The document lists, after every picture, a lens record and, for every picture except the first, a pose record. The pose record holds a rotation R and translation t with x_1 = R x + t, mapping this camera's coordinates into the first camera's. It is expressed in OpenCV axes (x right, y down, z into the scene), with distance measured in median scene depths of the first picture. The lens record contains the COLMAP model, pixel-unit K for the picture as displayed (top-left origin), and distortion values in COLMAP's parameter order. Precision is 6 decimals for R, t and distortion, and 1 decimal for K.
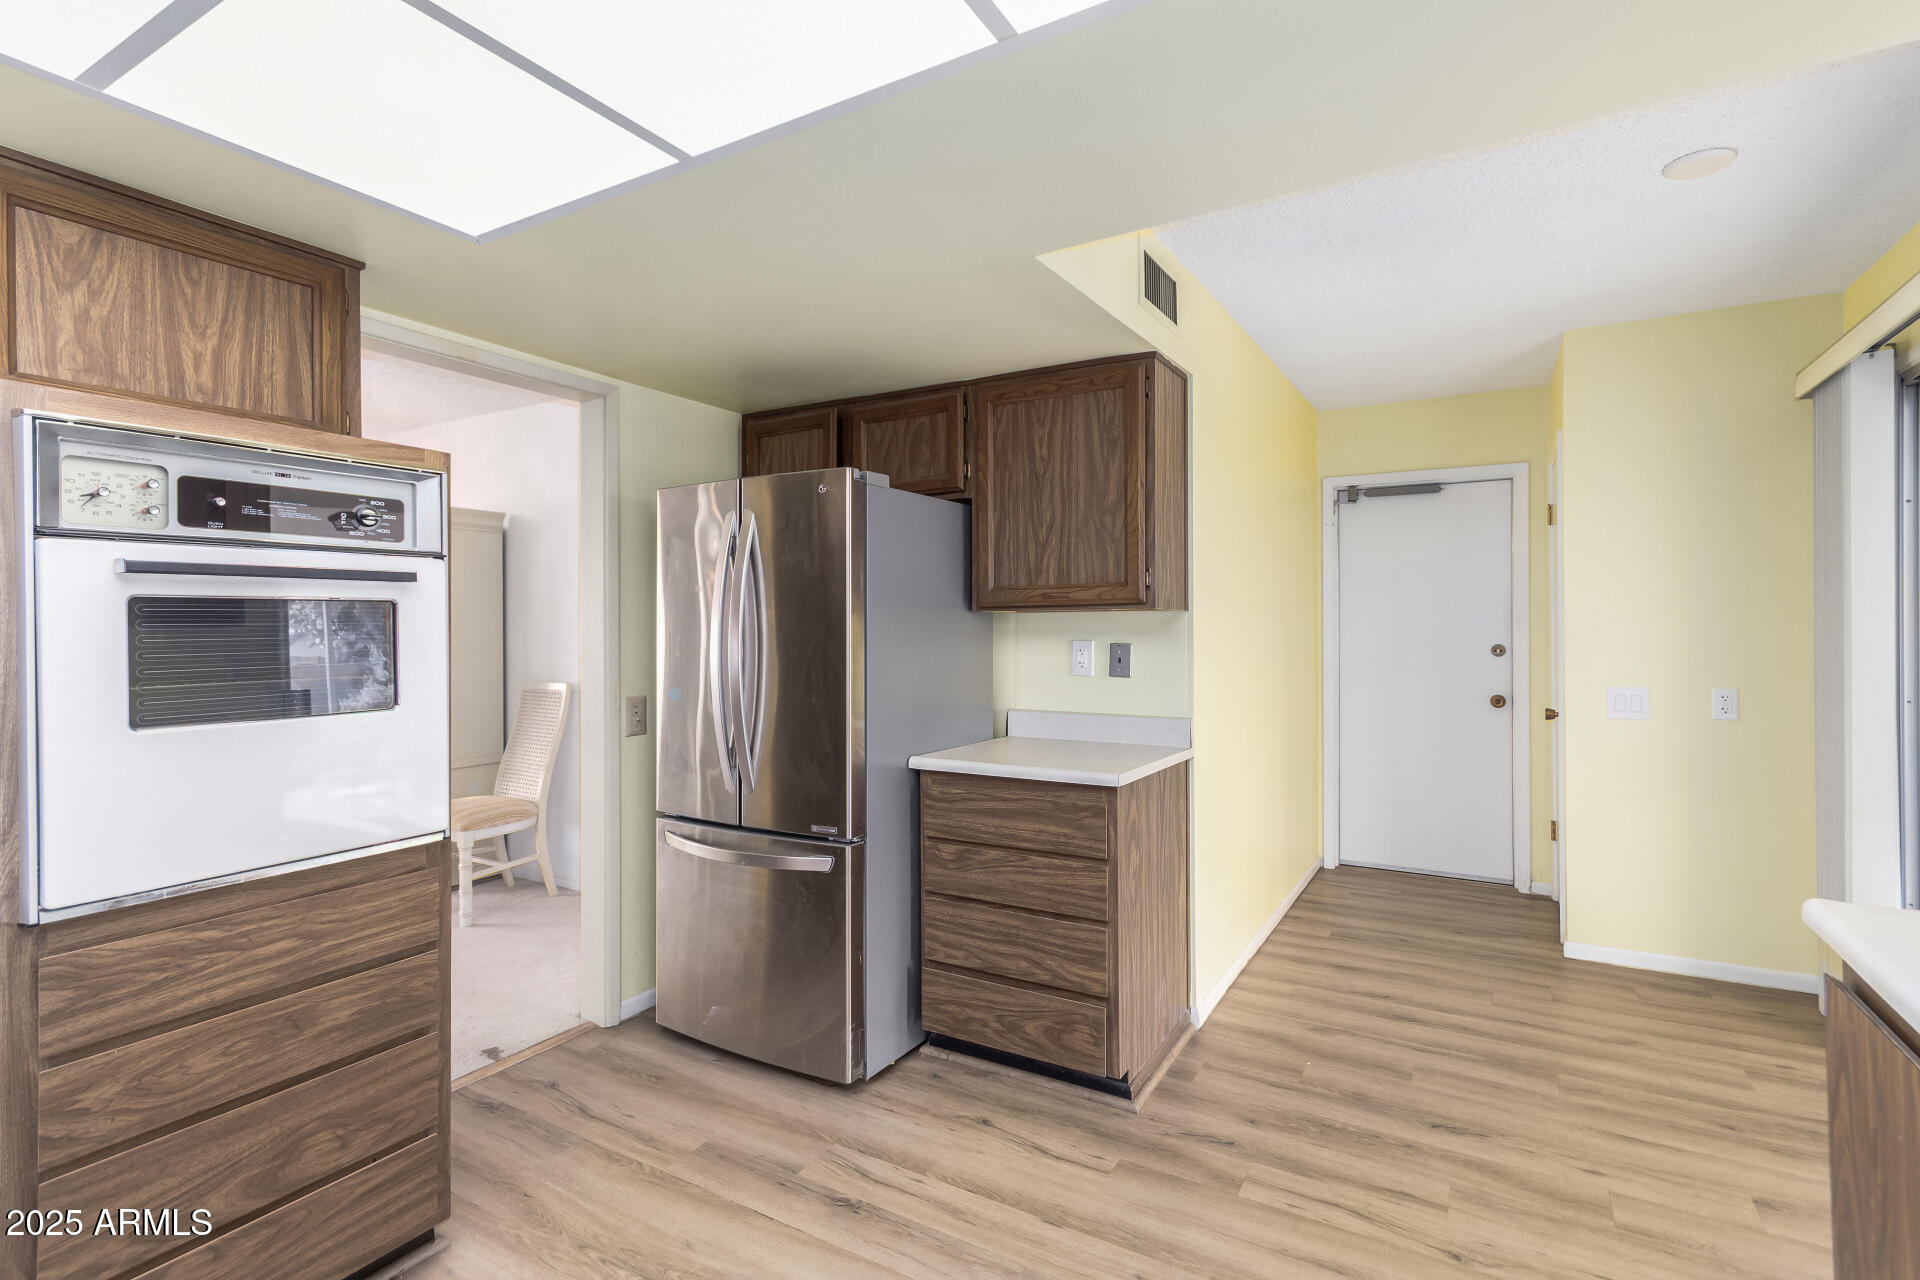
lens RADIAL K [[924.9, 0, 966.3], [0, 924.9, 628.9], [0, 0, 1]] dist [0.005911, -0.002332]
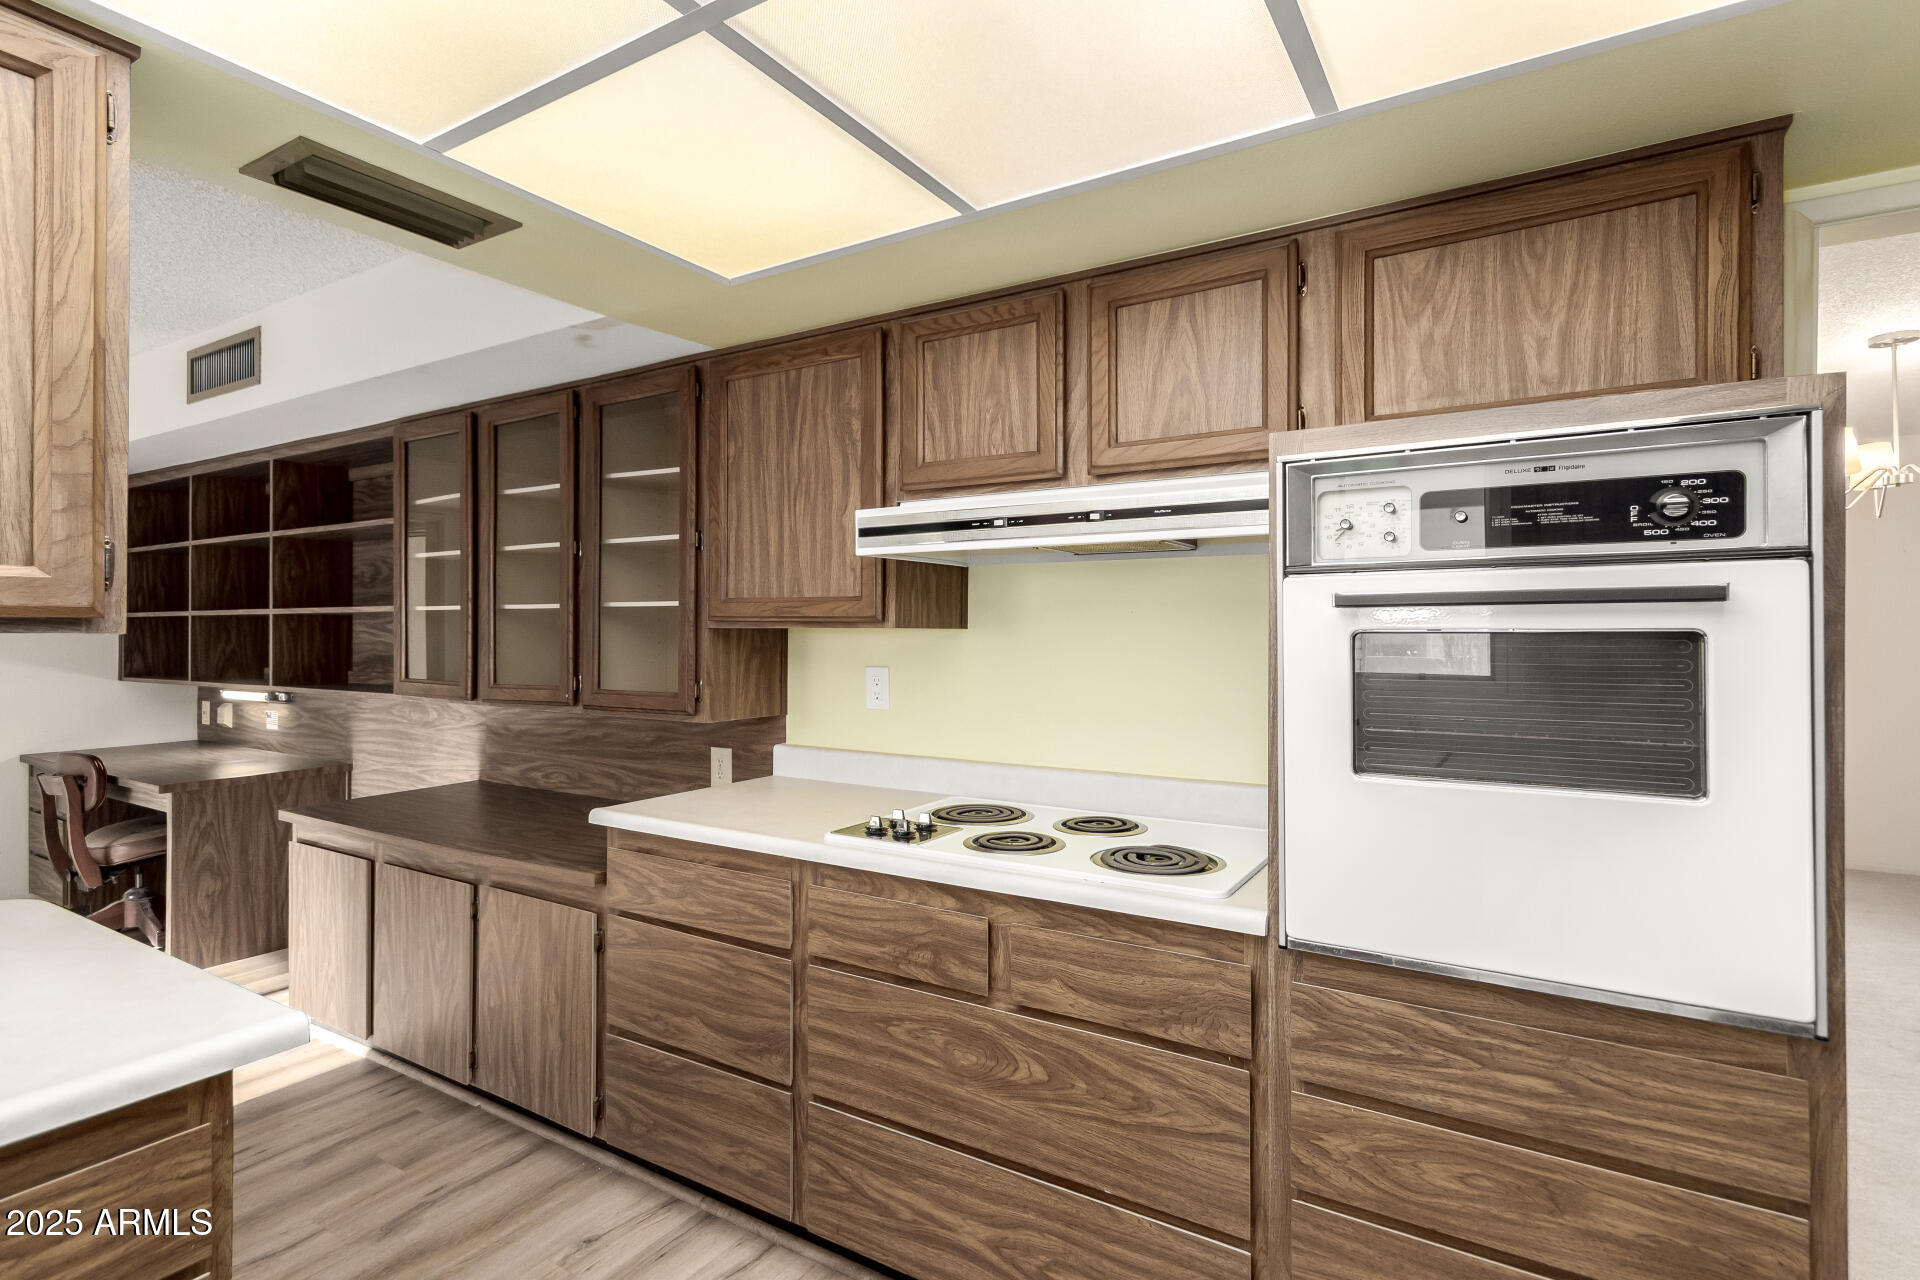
lens RADIAL K [[924.9, 0, 920.9], [0, 924.9, 626.4], [0, 0, 1]] dist [0.005911, -0.002332]
pose [[-0.036910, -0.003962, -0.999311, 0.045480], [-0.005864, 0.999976, -0.003748, -0.028783], [0.999301, 0.005722, -0.036932, 0.499970]]
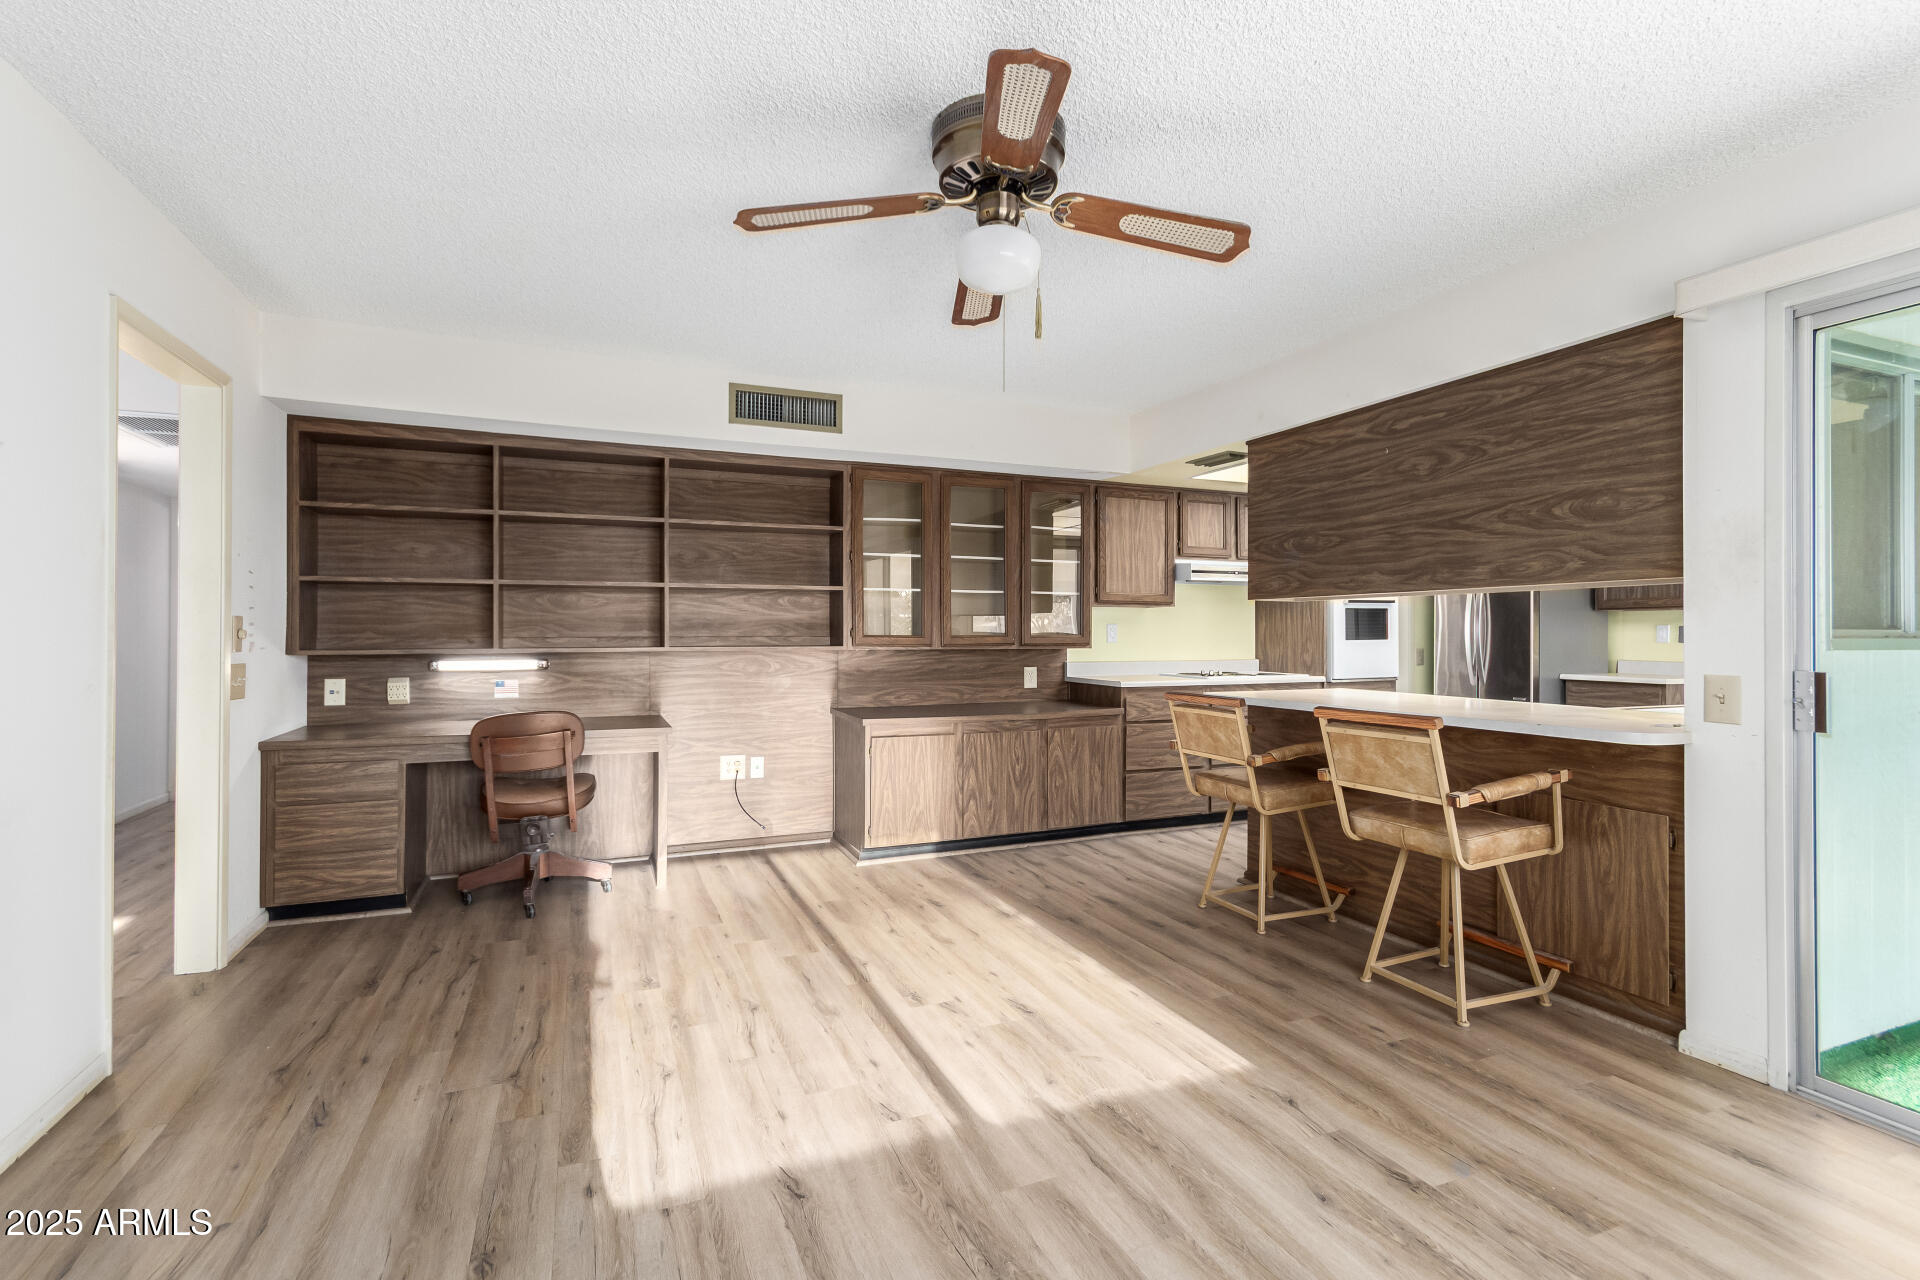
lens RADIAL K [[924.9, 0, 972.3], [0, 924.9, 629.0], [0, 0, 1]] dist [0.005911, -0.002332]
pose [[0.815797, -0.000197, -0.578338, 0.126847], [-0.003903, 0.999975, -0.005846, 0.072529], [0.578325, 0.007027, 0.815776, -2.763705]]
